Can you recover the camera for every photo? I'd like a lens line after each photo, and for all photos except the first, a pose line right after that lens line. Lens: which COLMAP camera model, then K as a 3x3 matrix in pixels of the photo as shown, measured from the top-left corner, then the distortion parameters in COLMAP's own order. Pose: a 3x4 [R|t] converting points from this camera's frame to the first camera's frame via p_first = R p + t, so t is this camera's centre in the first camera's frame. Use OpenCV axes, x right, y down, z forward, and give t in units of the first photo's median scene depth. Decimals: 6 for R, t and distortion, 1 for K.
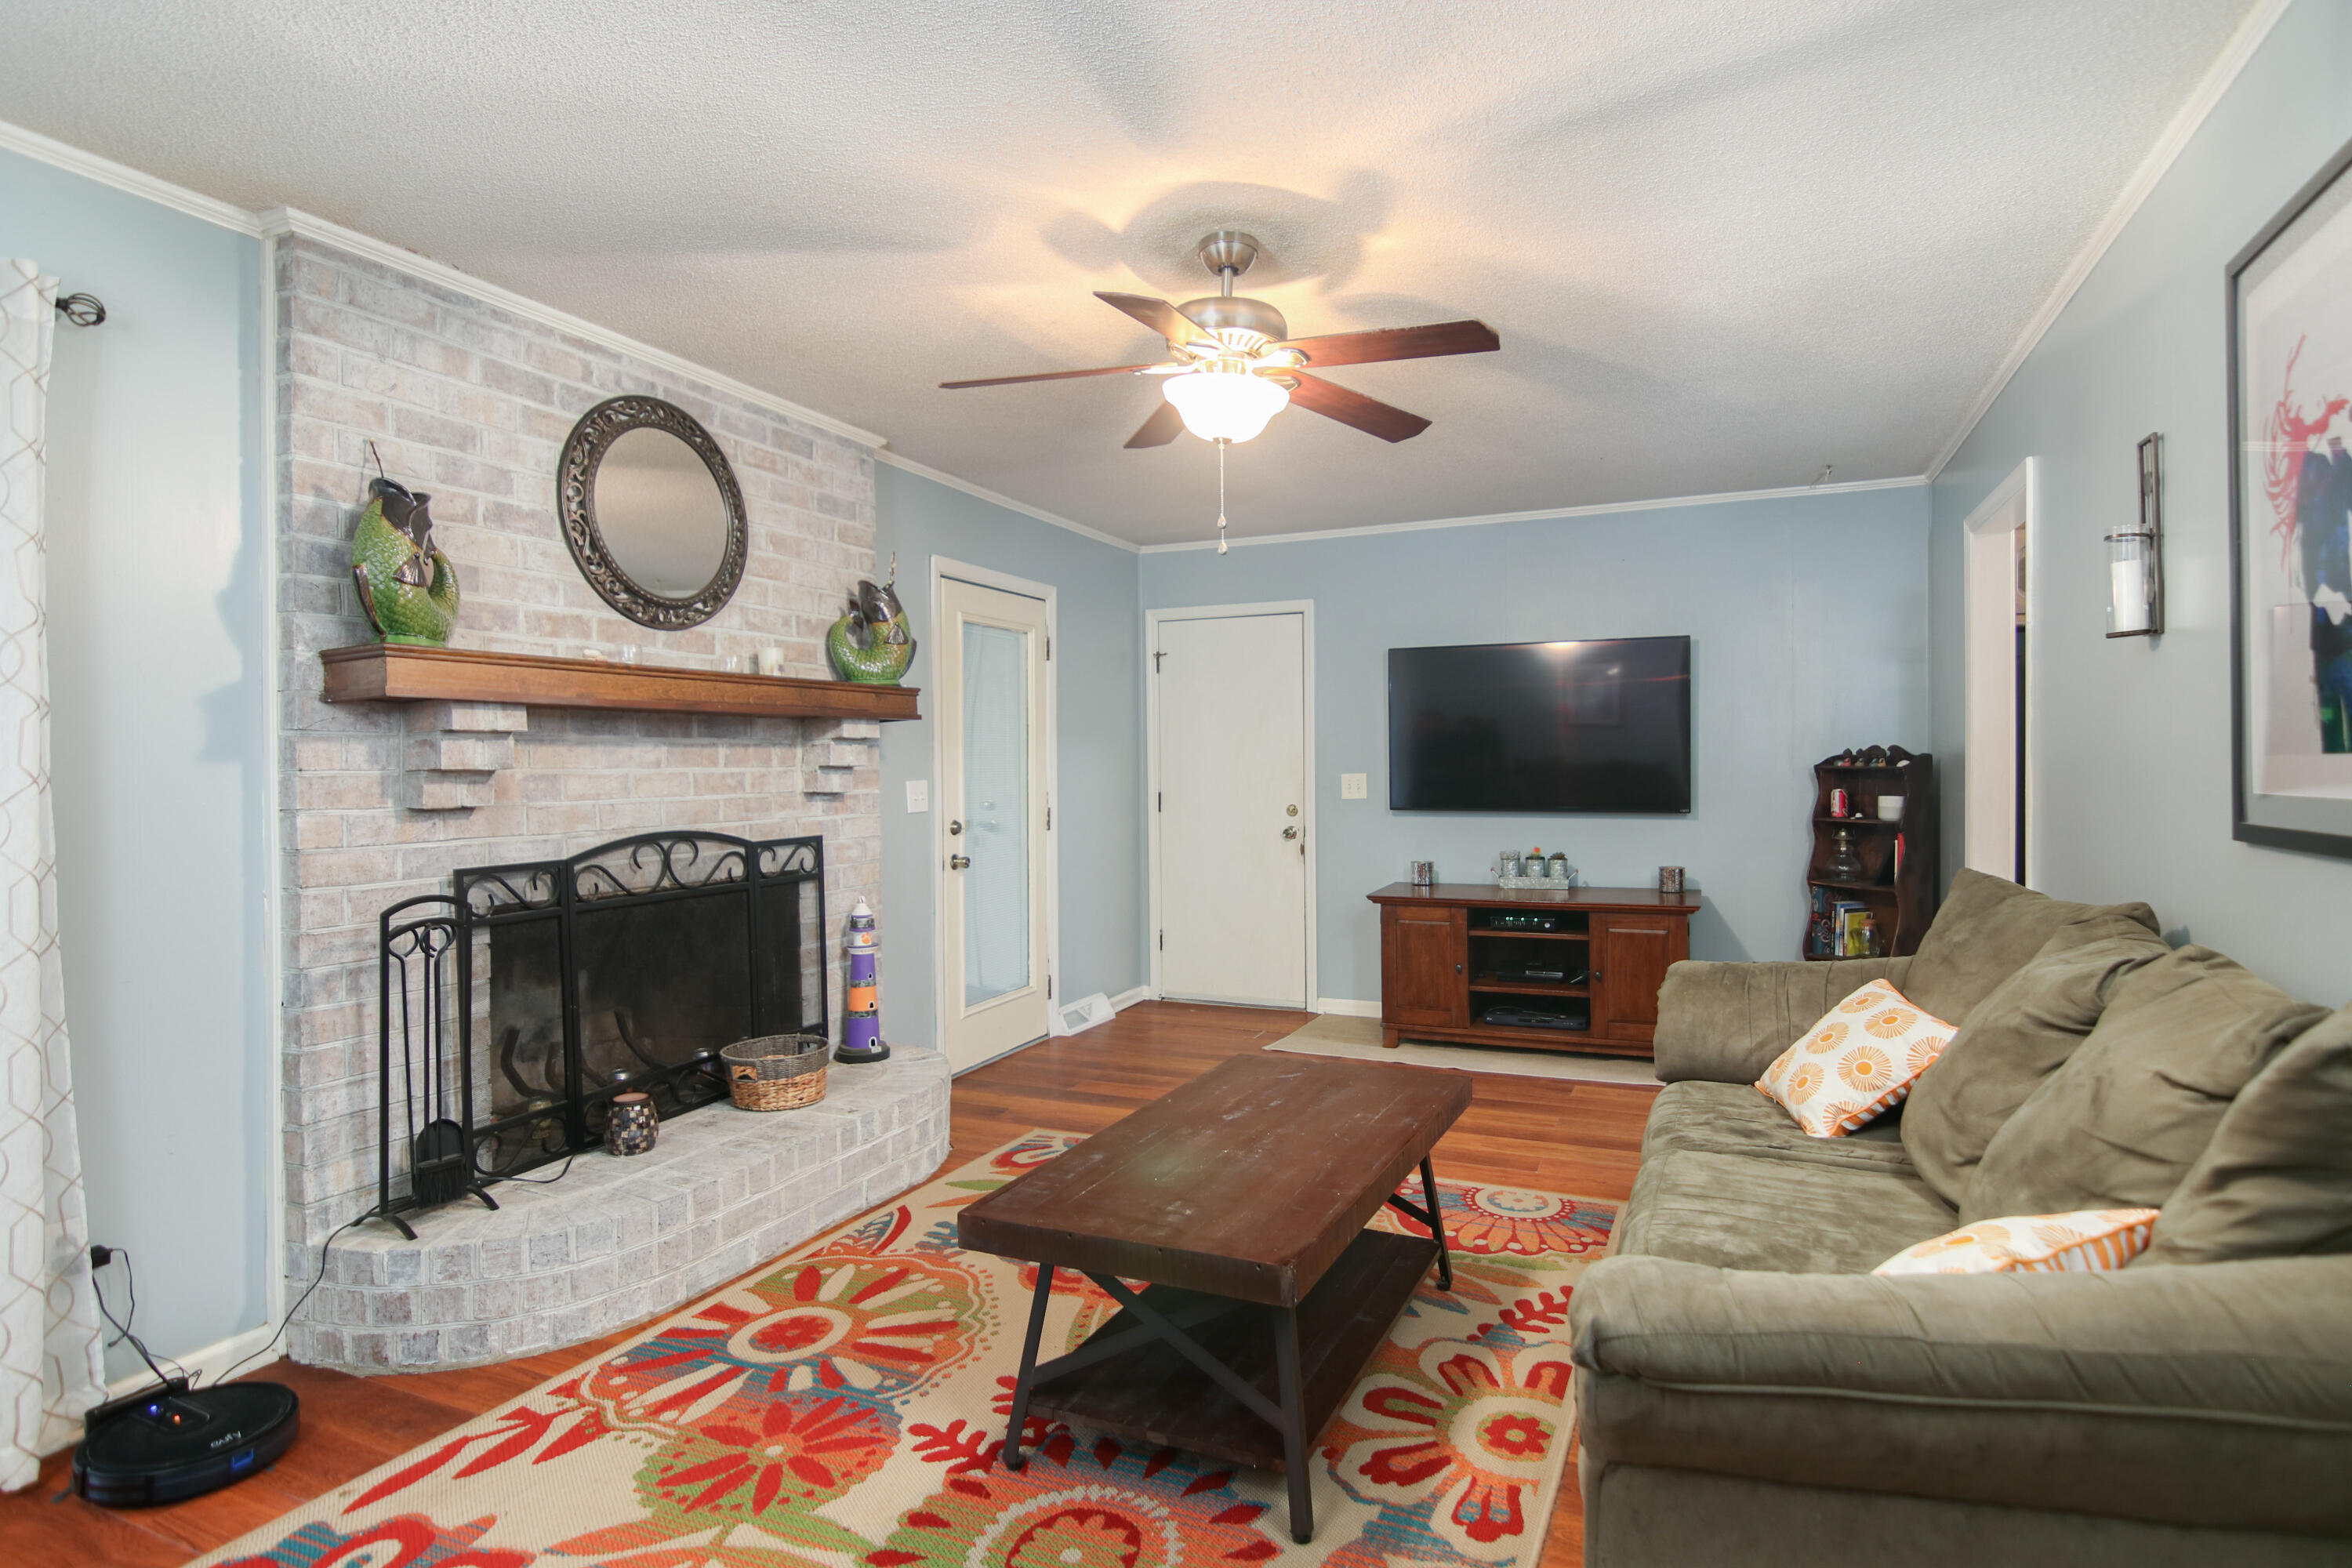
lens RADIAL K [[1193.9, 0, 1243.9], [0, 1193.9, 772.4], [0, 0, 1]] dist [0.007045, -0.005548]
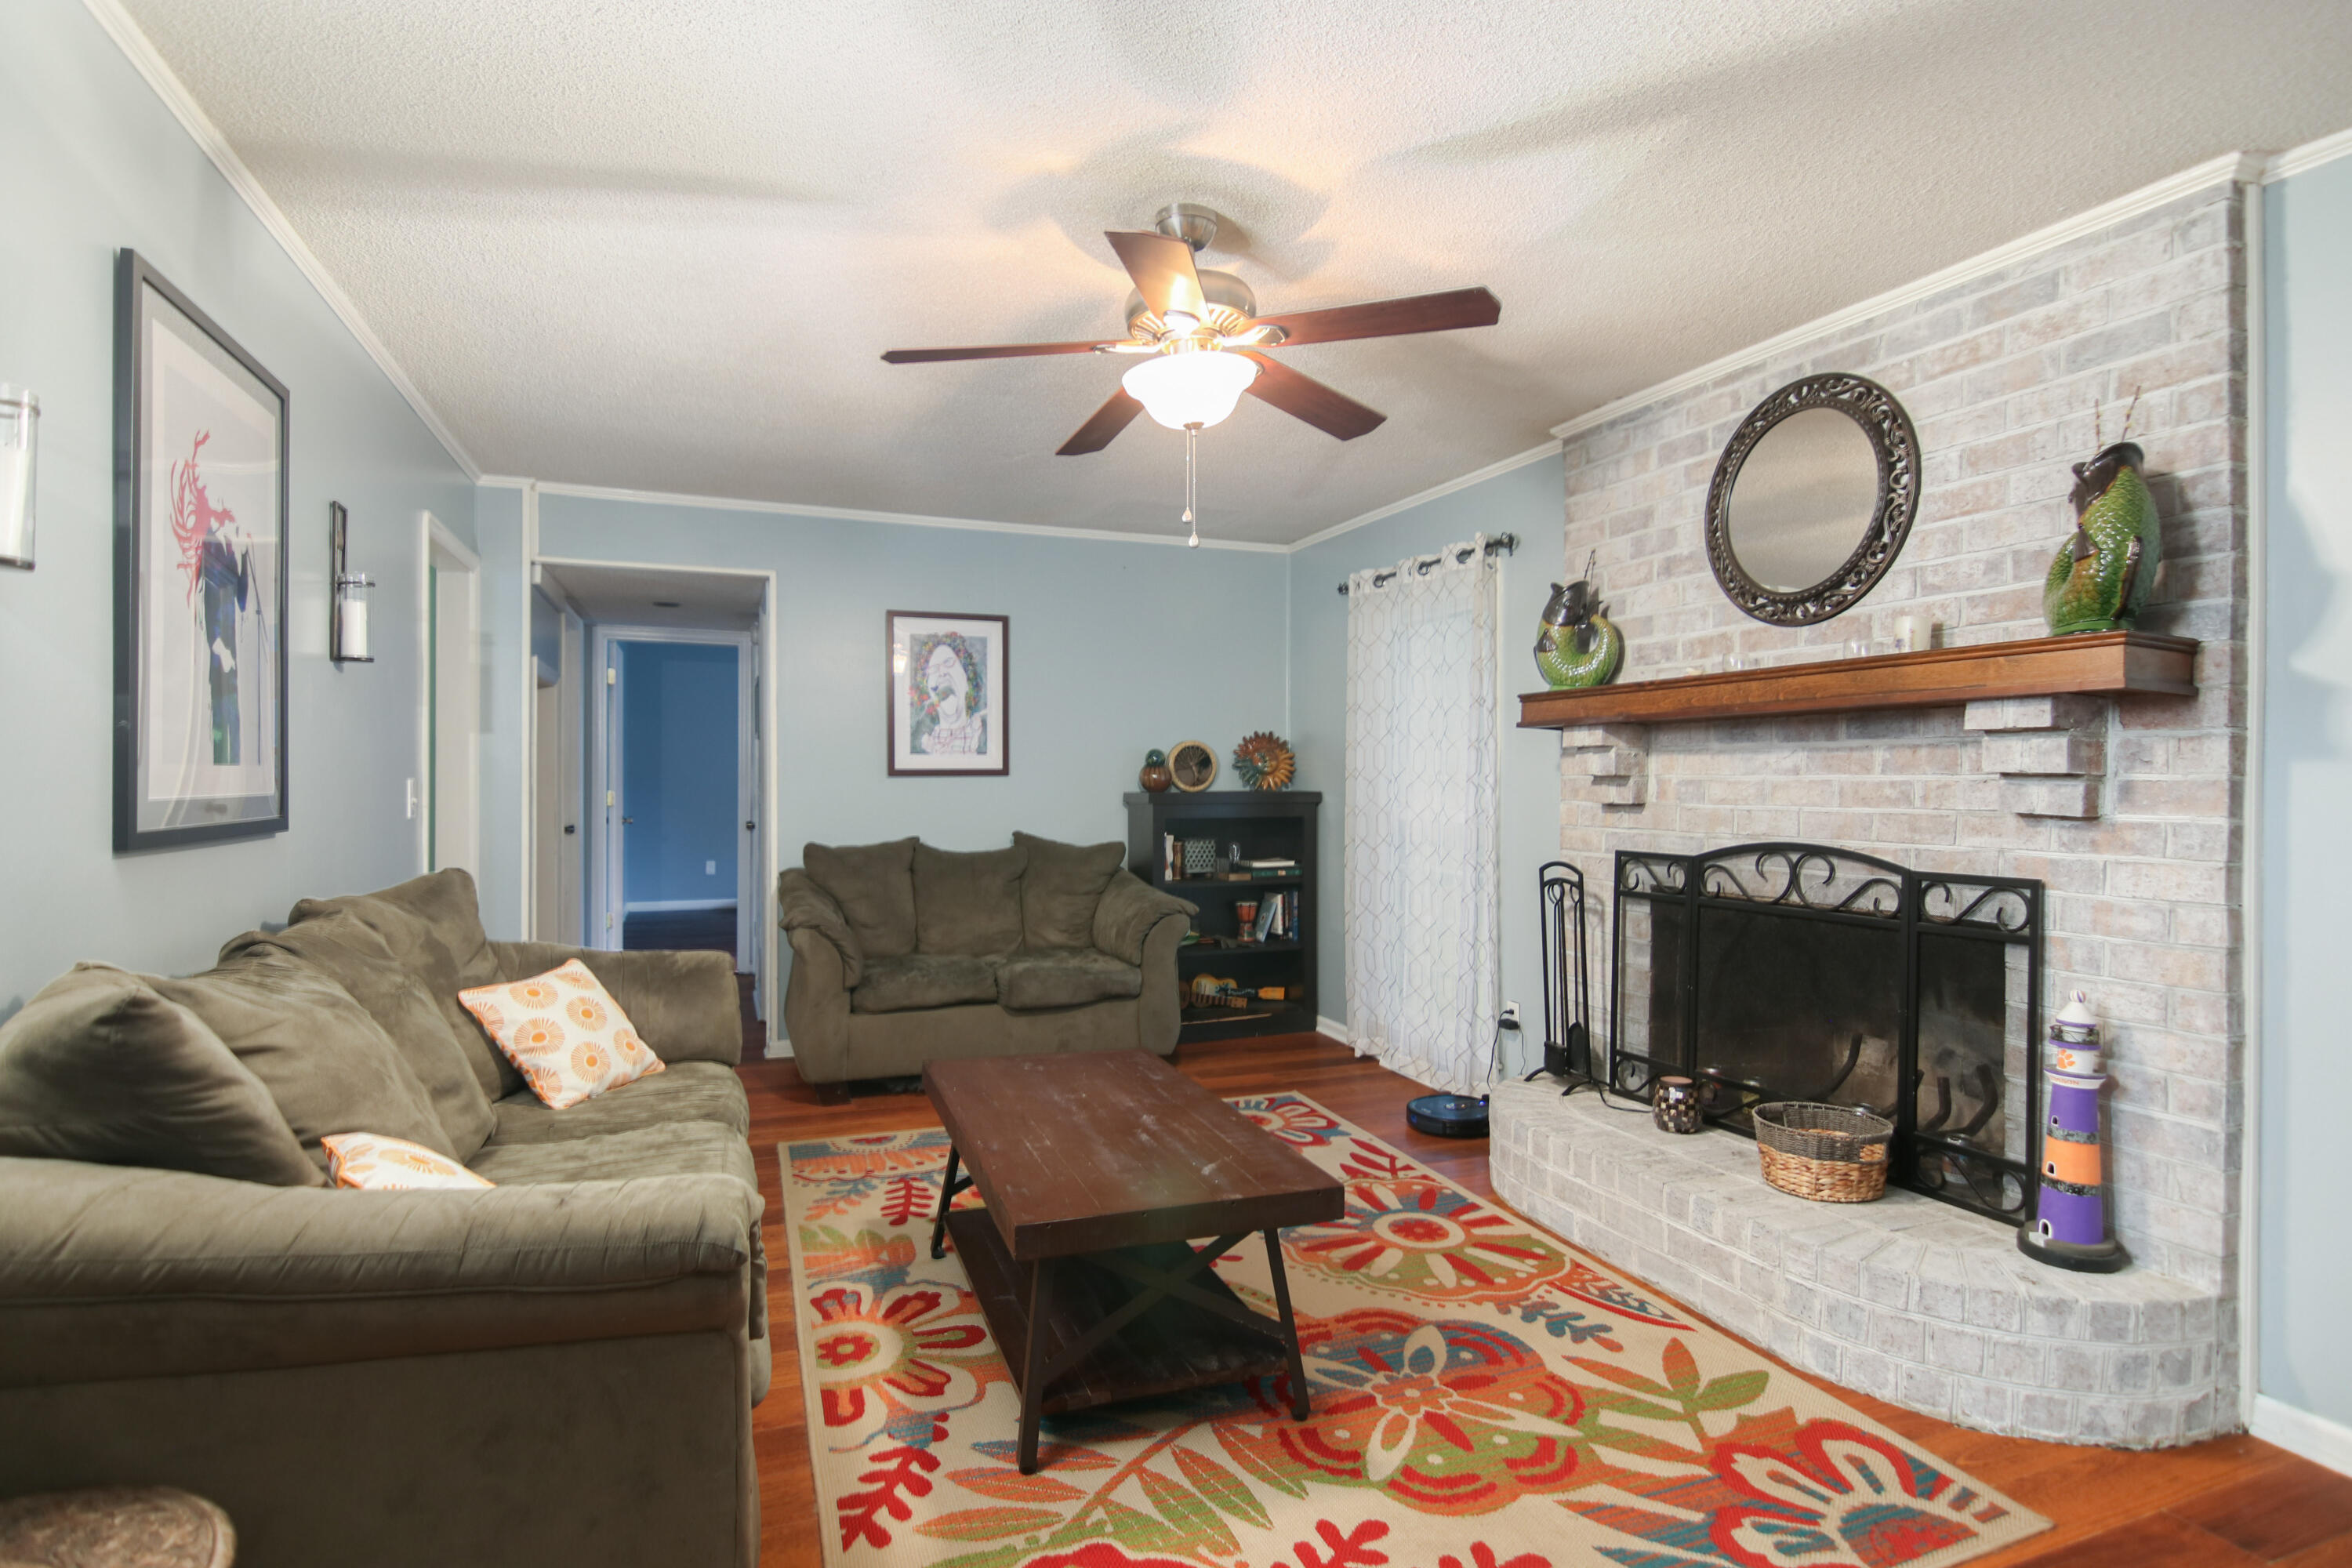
lens RADIAL K [[1193.9, 0, 1137.2], [0, 1193.9, 776.2], [0, 0, 1]] dist [0.007045, -0.005548]
pose [[-0.750398, 0.003794, -0.660975, 0.586352], [-0.003088, 0.999952, 0.009246, -0.010960], [0.660979, 0.008979, -0.750351, 1.541781]]
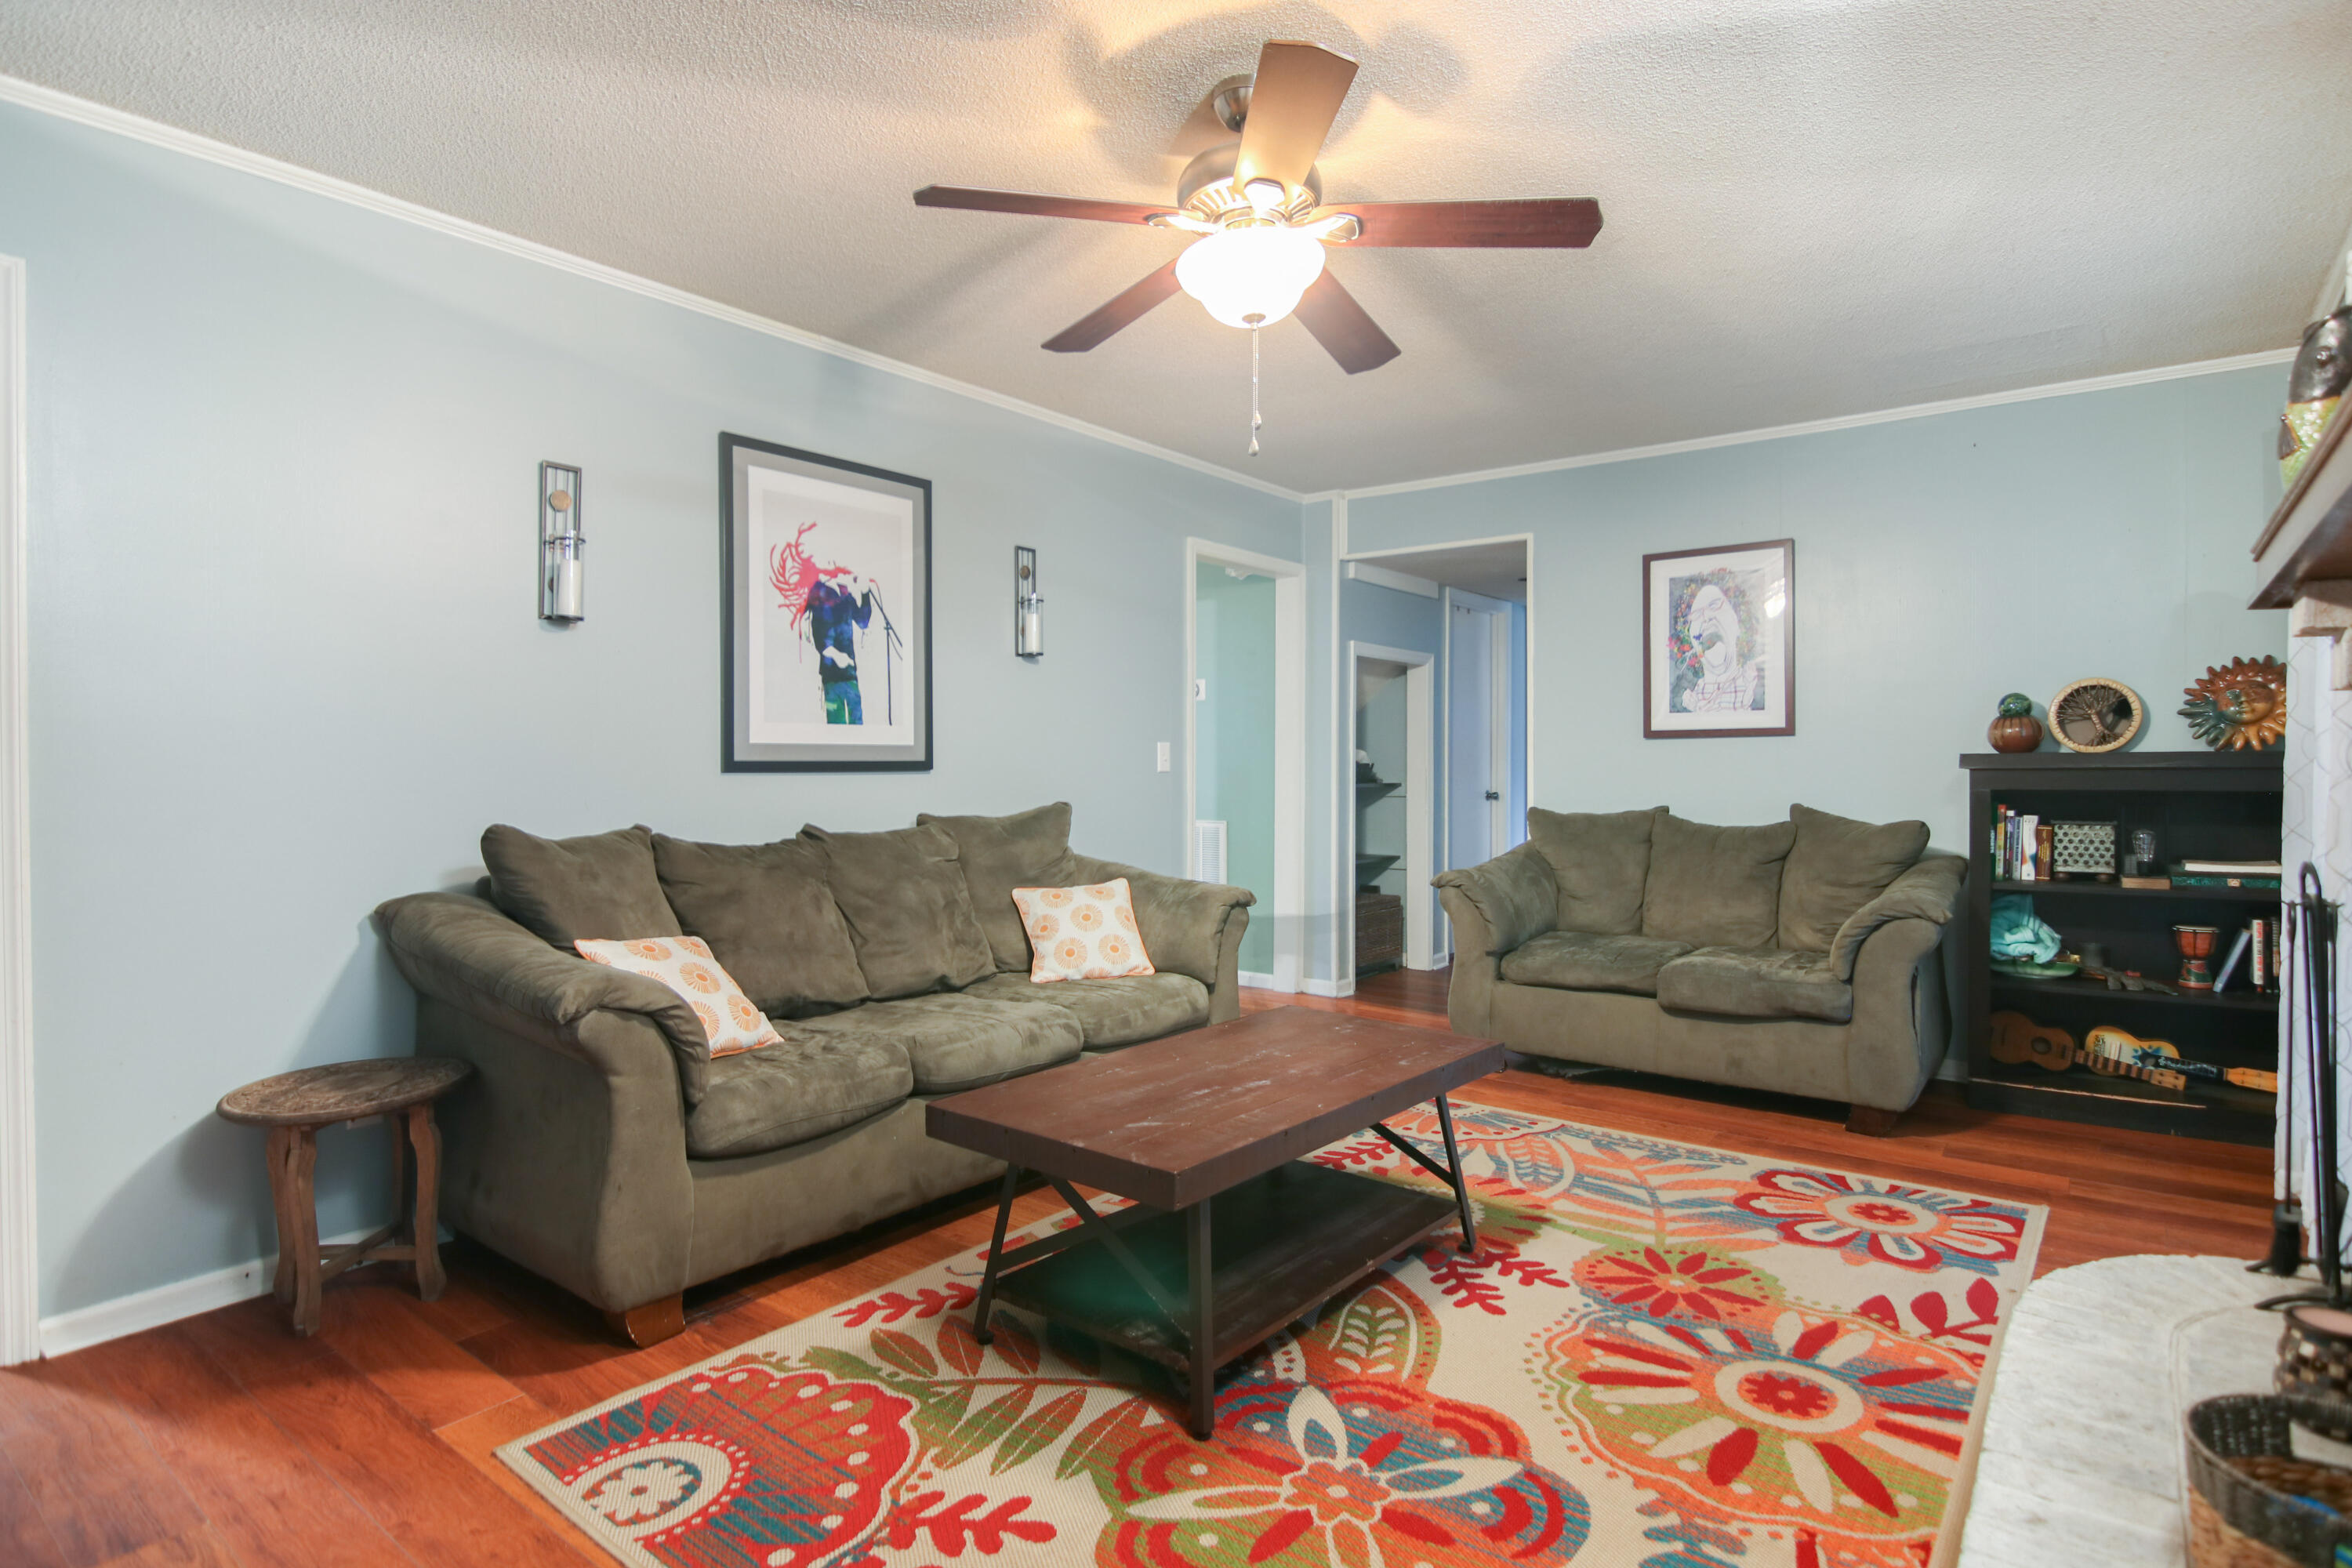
lens RADIAL K [[1193.9, 0, 1195.3], [0, 1193.9, 773.9], [0, 0, 1]] dist [0.007045, -0.005548]
pose [[-0.961616, 0.004211, 0.274367, -0.192321], [0.008171, 0.999878, 0.013293, 0.029199], [-0.274277, 0.015024, -0.961533, 1.678662]]
